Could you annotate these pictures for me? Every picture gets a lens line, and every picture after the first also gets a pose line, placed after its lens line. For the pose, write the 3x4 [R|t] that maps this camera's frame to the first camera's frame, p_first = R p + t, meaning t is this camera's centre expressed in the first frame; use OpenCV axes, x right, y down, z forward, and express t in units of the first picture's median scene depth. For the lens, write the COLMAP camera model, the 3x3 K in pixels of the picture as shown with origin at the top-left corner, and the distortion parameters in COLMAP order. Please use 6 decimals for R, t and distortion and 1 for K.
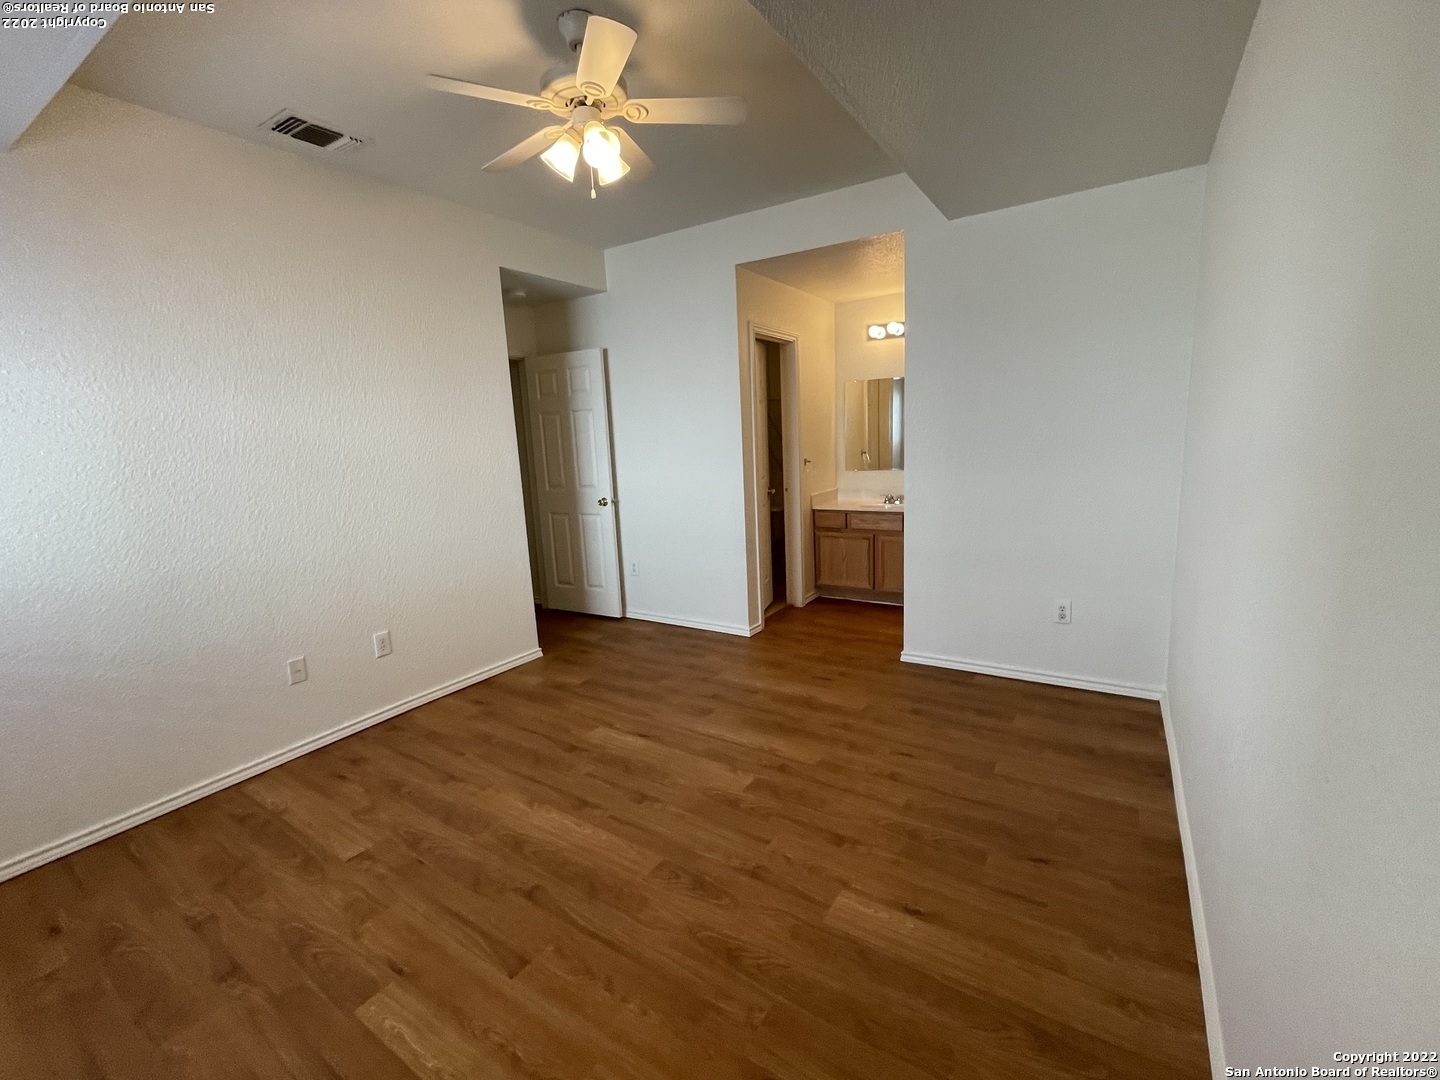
lens RADIAL K [[627.1, 0, 720.0], [0, 627.1, 540.0], [0, 0, 1]] dist [-0.001411, 0.000033]
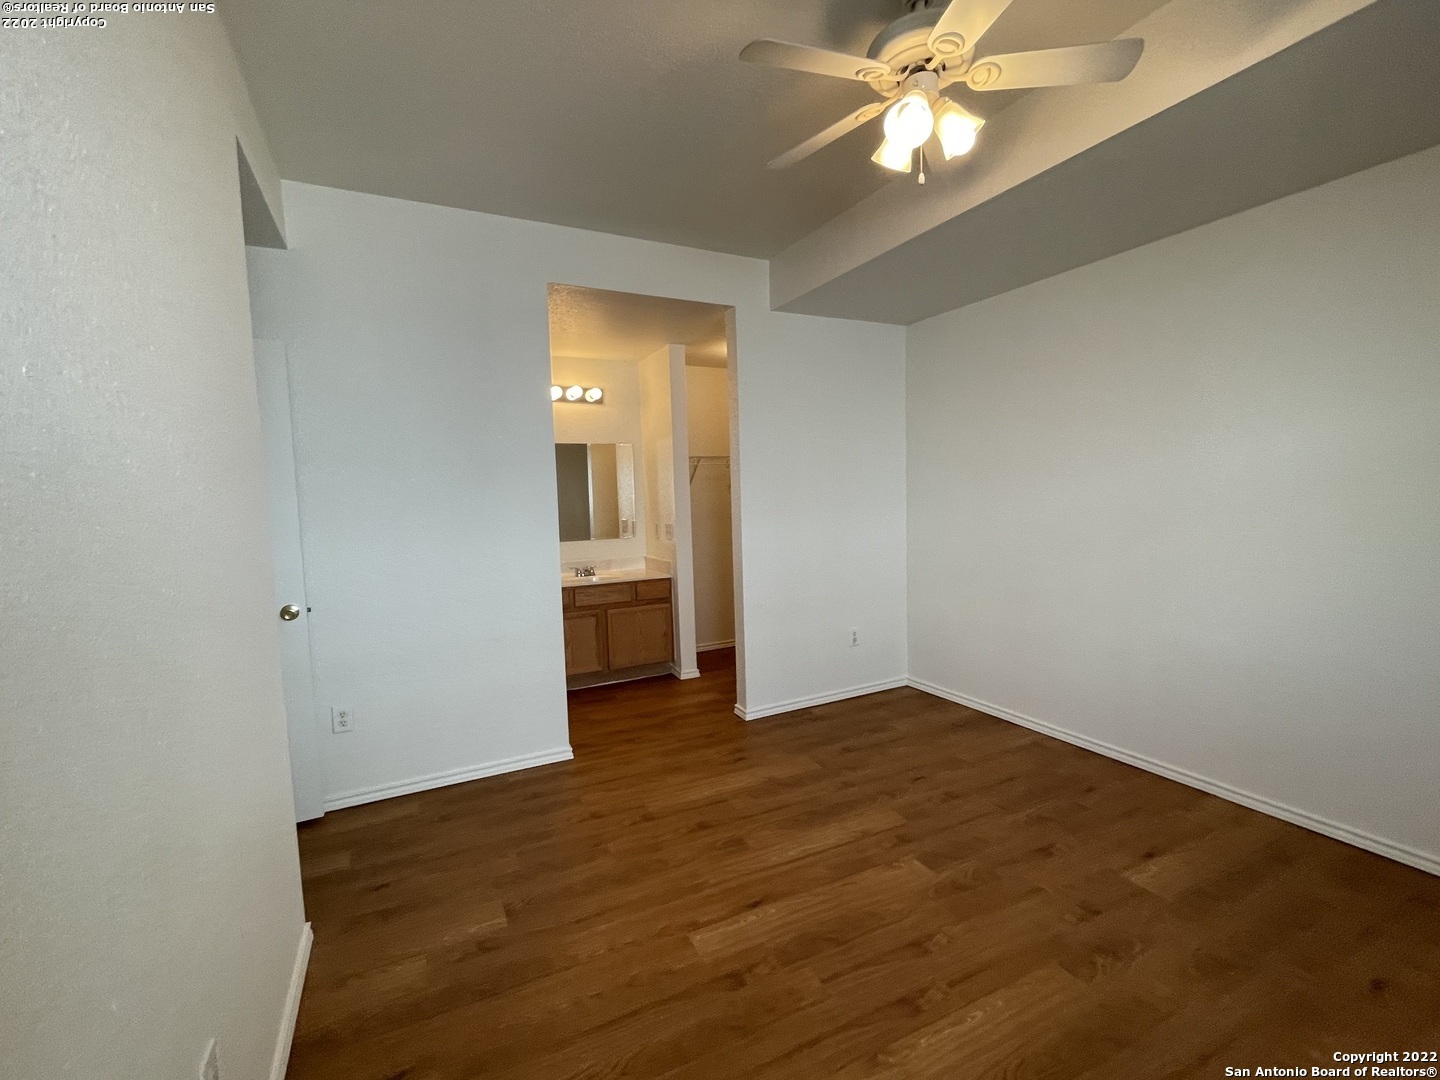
lens RADIAL K [[627.1, 0, 720.0], [0, 627.1, 540.0], [0, 0, 1]] dist [-0.001411, 0.000033]
pose [[0.504776, -0.035001, 0.862540, -0.707729], [0.151233, 0.987310, -0.048441, -0.059851], [-0.849900, 0.154897, 0.503664, 0.596202]]
